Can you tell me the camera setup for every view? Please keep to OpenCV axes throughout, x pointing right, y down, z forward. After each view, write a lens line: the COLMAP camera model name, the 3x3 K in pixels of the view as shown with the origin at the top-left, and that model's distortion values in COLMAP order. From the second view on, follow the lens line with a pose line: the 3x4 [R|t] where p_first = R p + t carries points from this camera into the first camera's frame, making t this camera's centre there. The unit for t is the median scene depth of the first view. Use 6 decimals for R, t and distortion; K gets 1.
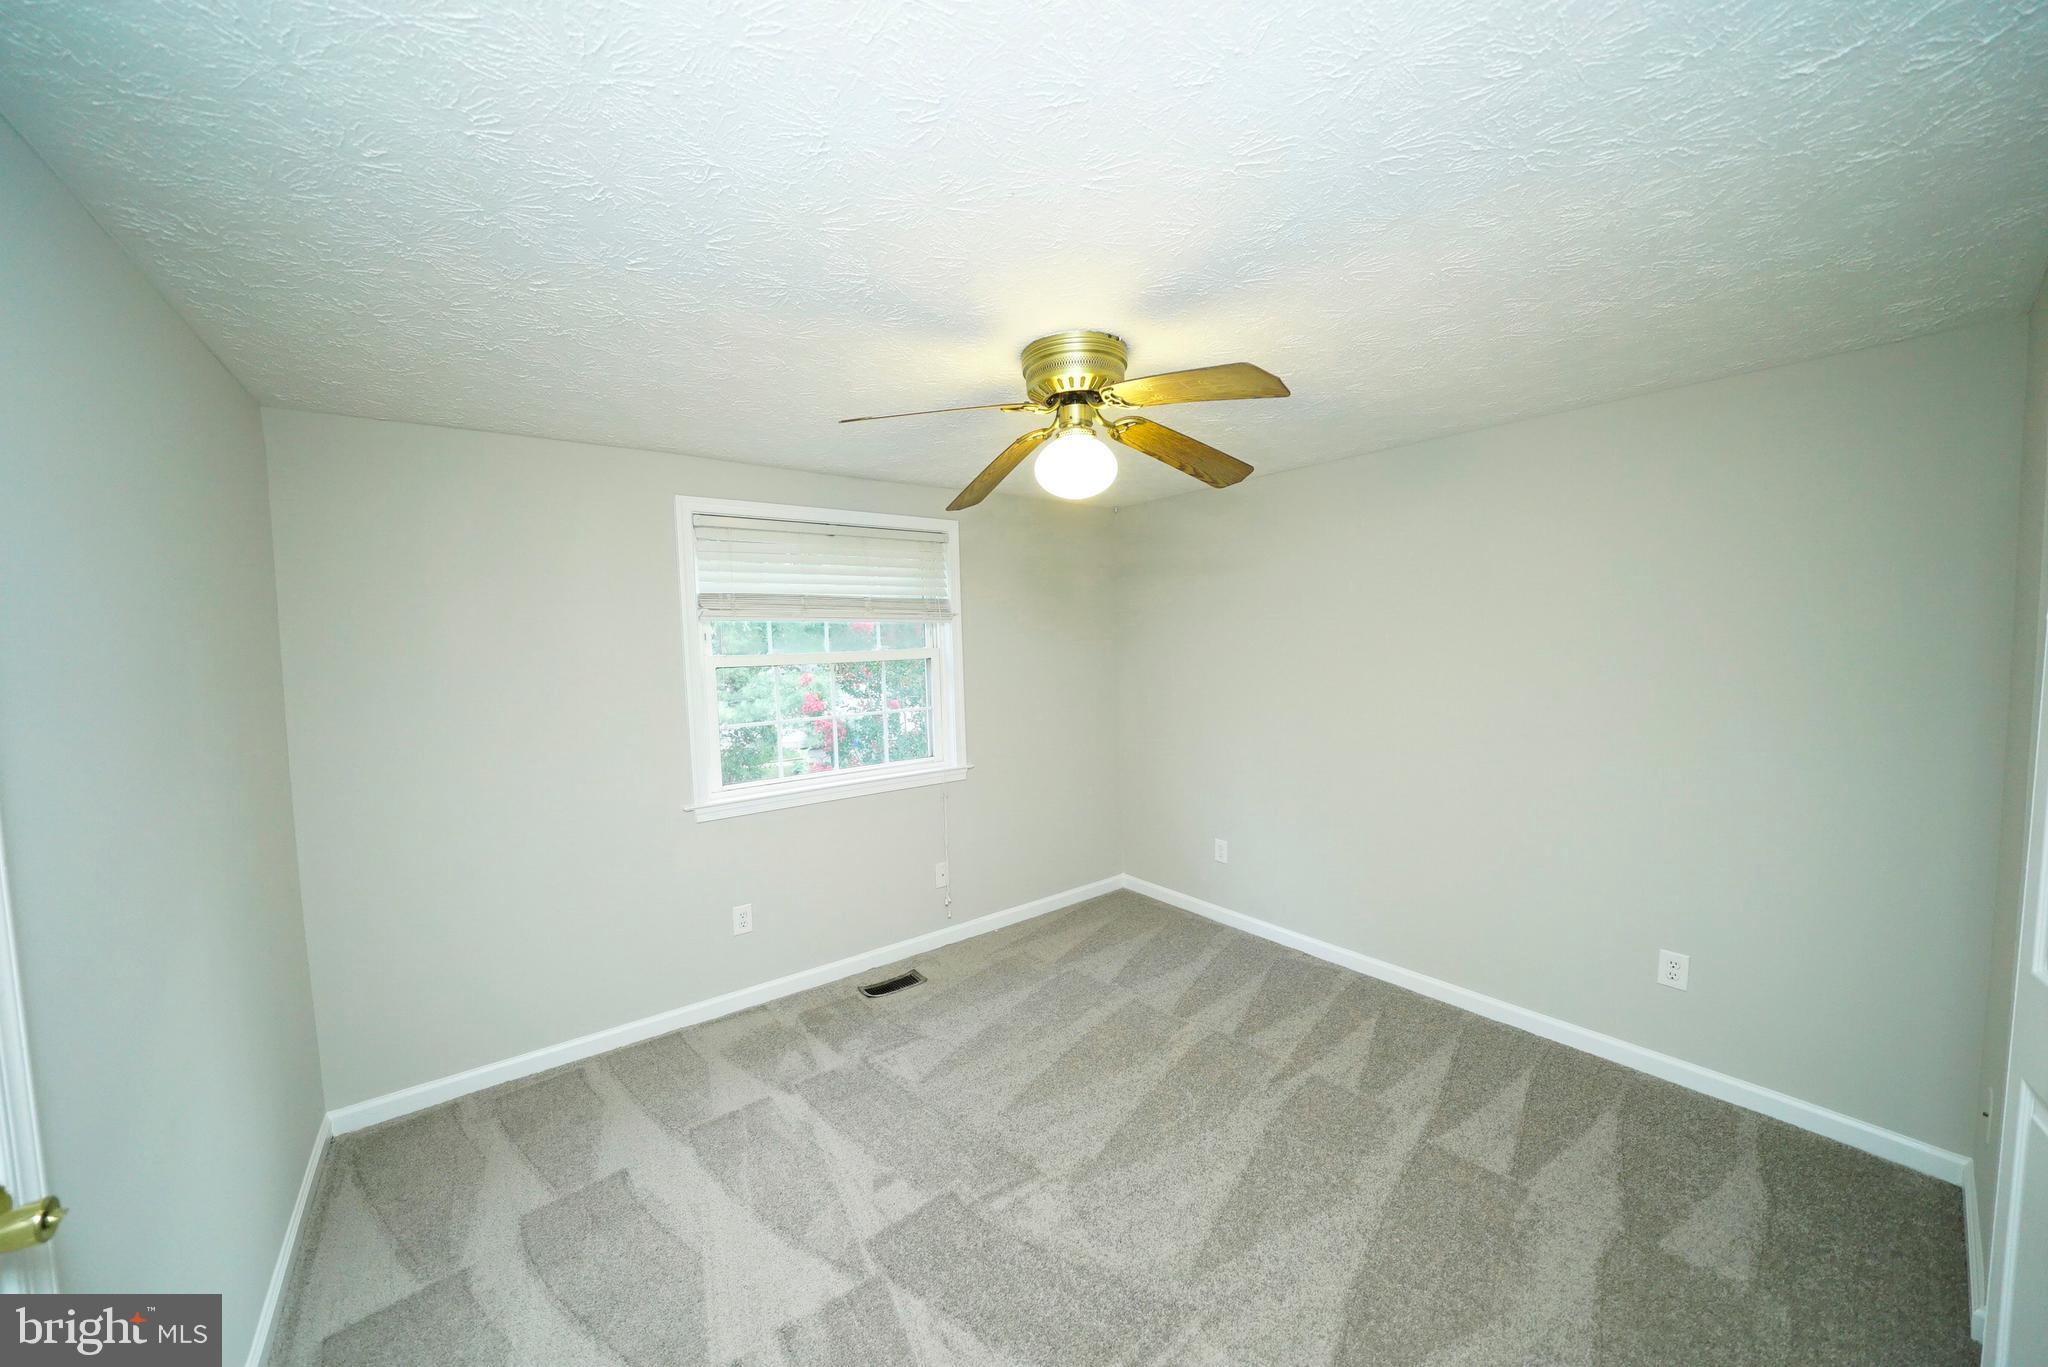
lens RADIAL K [[715.2, 0, 1021.5], [0, 715.2, 684.5], [0, 0, 1]] dist [-0.020010, -0.000026]
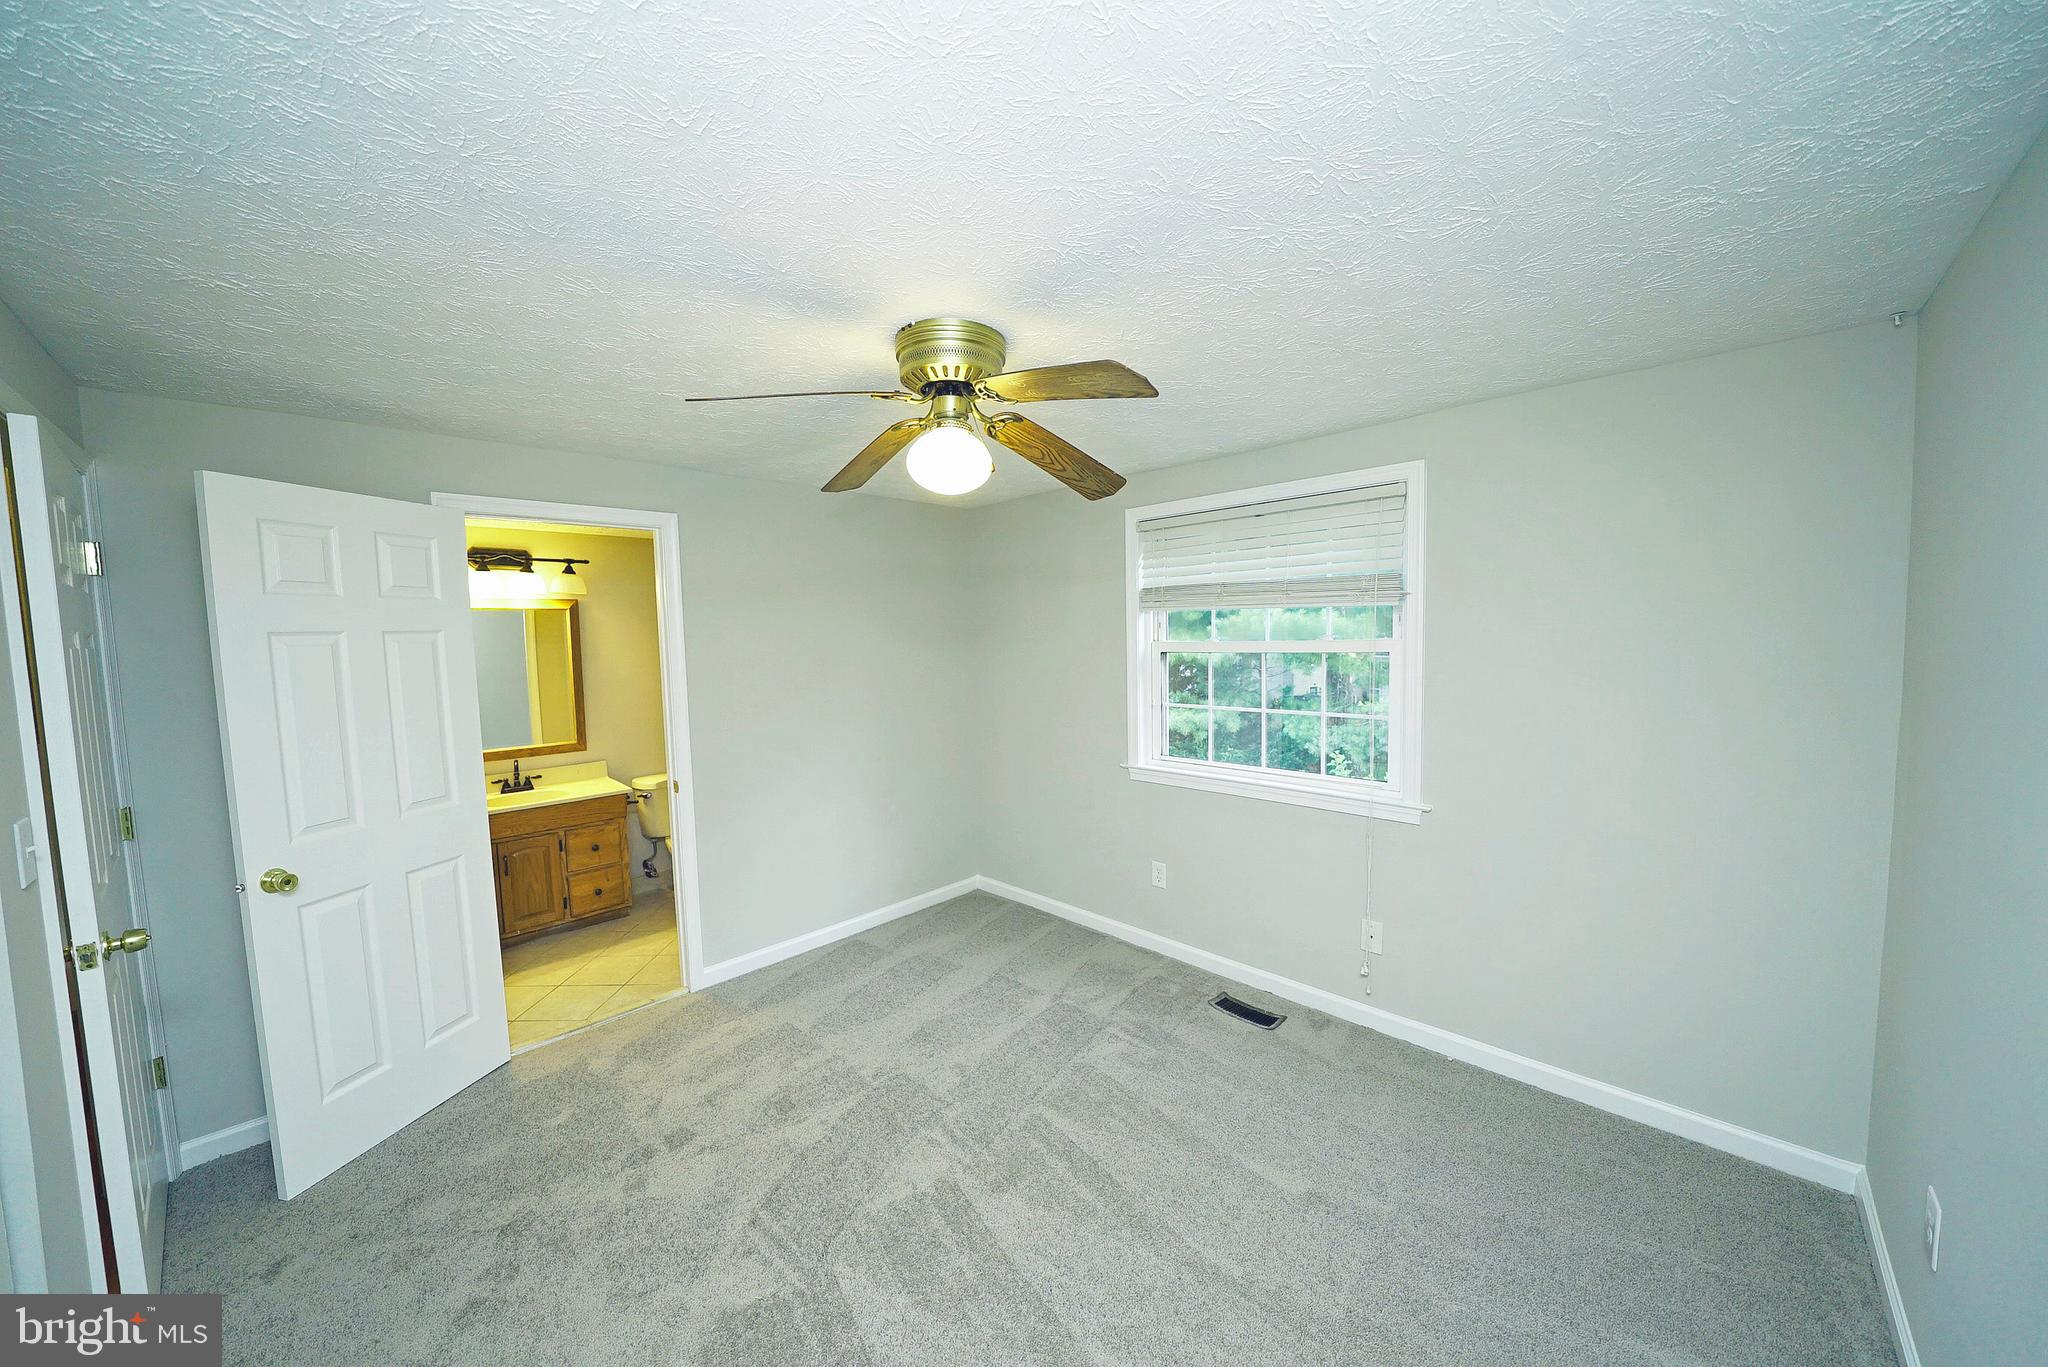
lens RADIAL K [[715.2, 0, 1021.5], [0, 715.2, 684.5], [0, 0, 1]] dist [-0.020010, -0.000026]
pose [[0.129095, 0.088963, -0.987634, 0.732802], [-0.046025, 0.995432, 0.083650, -0.061765], [0.990564, 0.034657, 0.132600, 0.671401]]
